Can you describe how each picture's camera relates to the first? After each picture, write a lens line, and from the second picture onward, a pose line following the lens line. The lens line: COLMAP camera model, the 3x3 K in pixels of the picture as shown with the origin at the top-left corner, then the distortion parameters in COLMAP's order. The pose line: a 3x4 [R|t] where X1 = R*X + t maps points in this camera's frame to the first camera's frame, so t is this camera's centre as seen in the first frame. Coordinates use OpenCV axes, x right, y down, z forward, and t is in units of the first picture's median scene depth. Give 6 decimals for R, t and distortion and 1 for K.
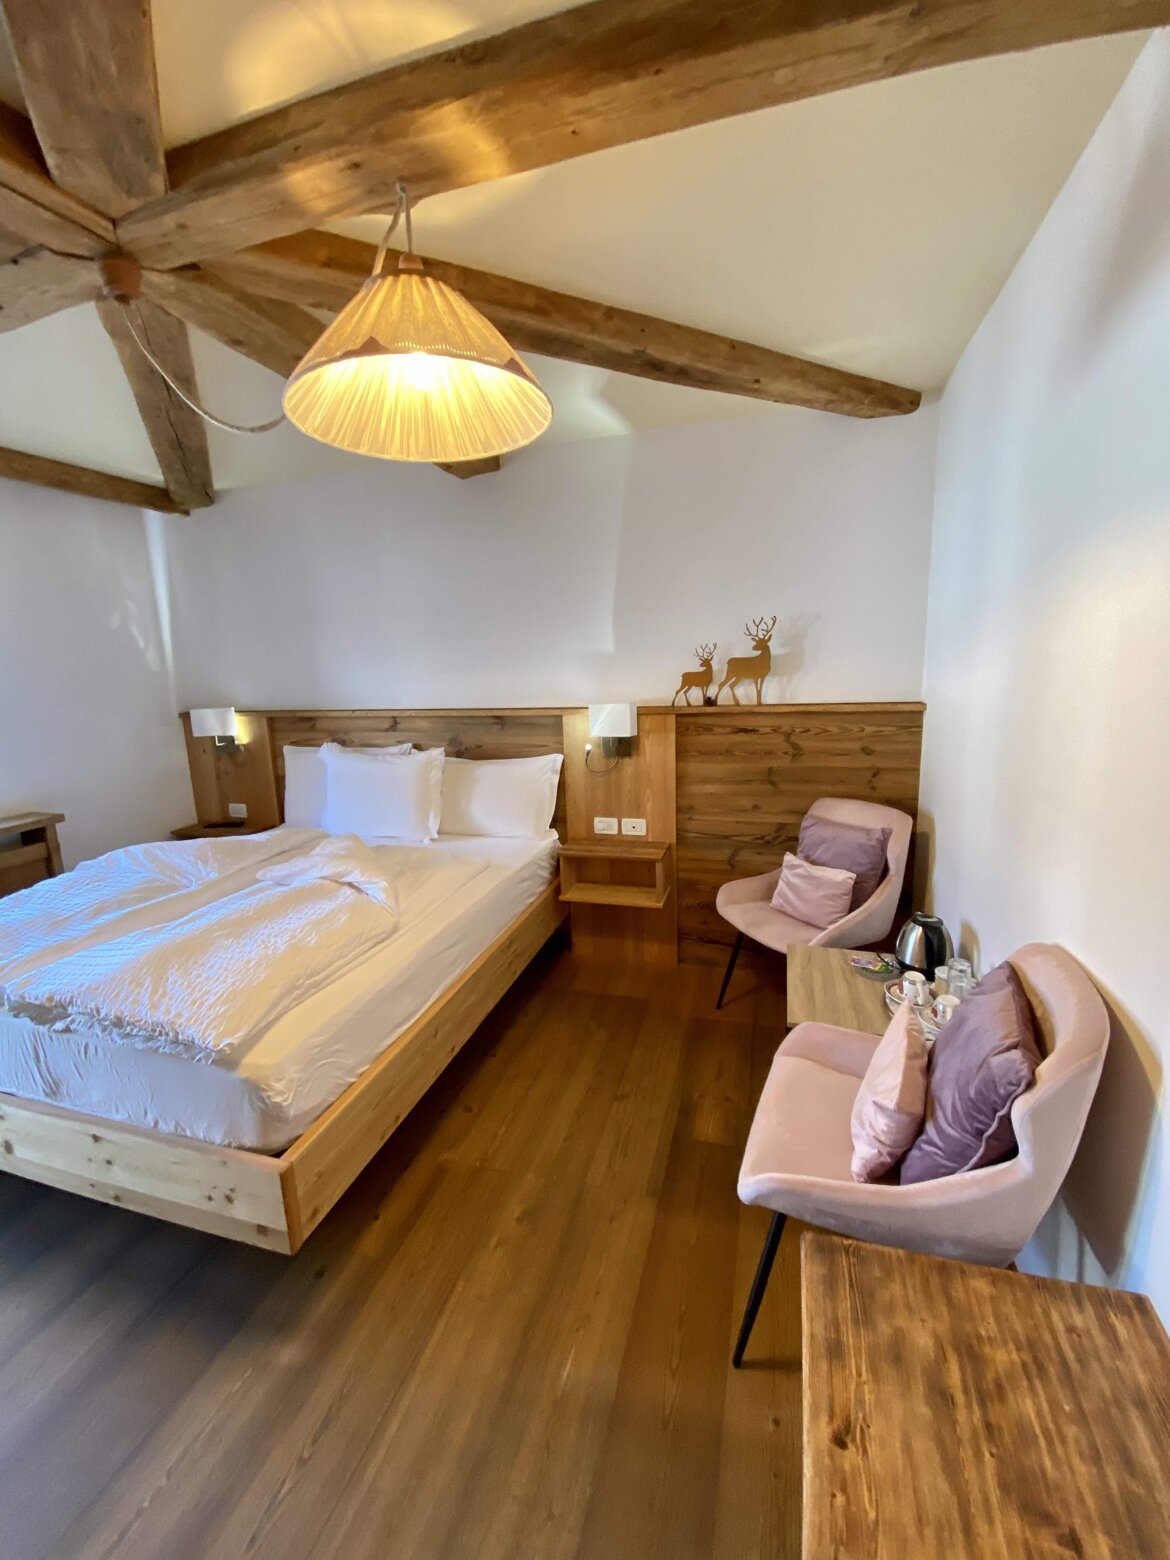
lens RADIAL K [[620.1, 0, 590.0], [0, 620.1, 783.6], [0, 0, 1]] dist [0.011535, -0.015040]
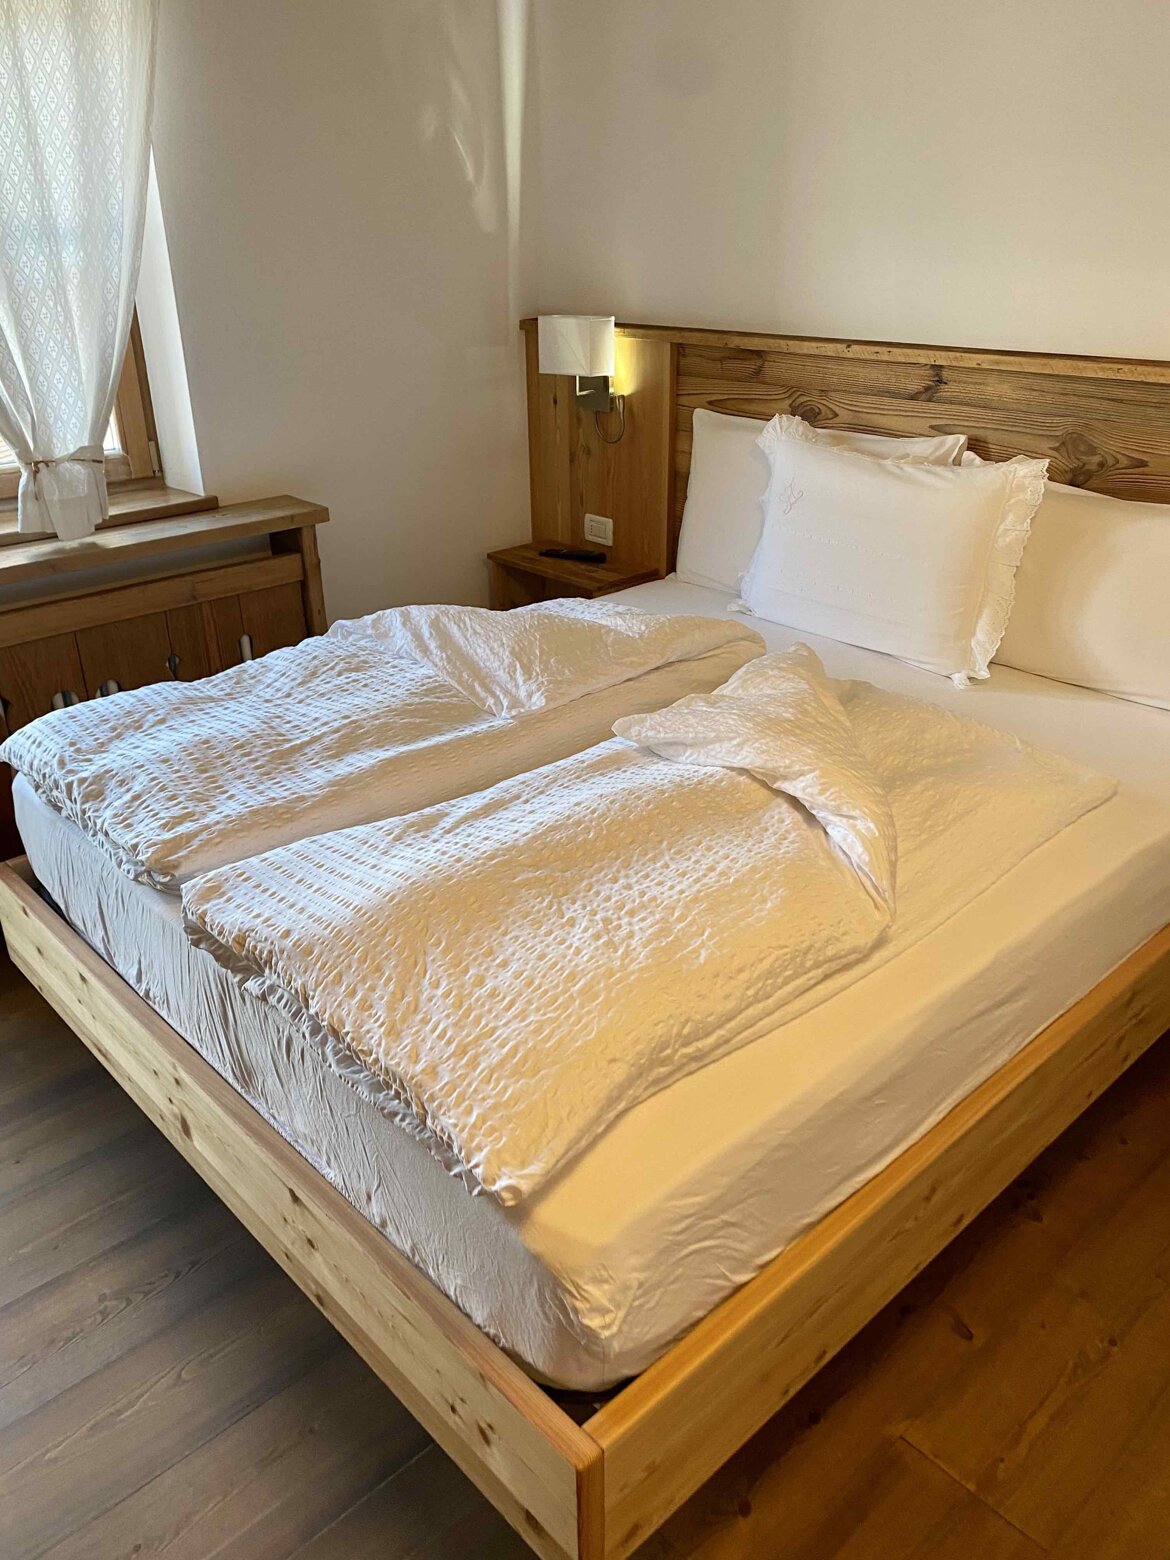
lens RADIAL K [[1174.4, 0, 585.1], [0, 1174.4, 776.1], [0, 0, 1]] dist [0.035647, -0.046954]
pose [[0.856491, 0.239258, -0.457361, -0.102403], [-0.110962, 0.950710, 0.289547, -0.056525], [0.504094, -0.197245, 0.840823, 0.173405]]
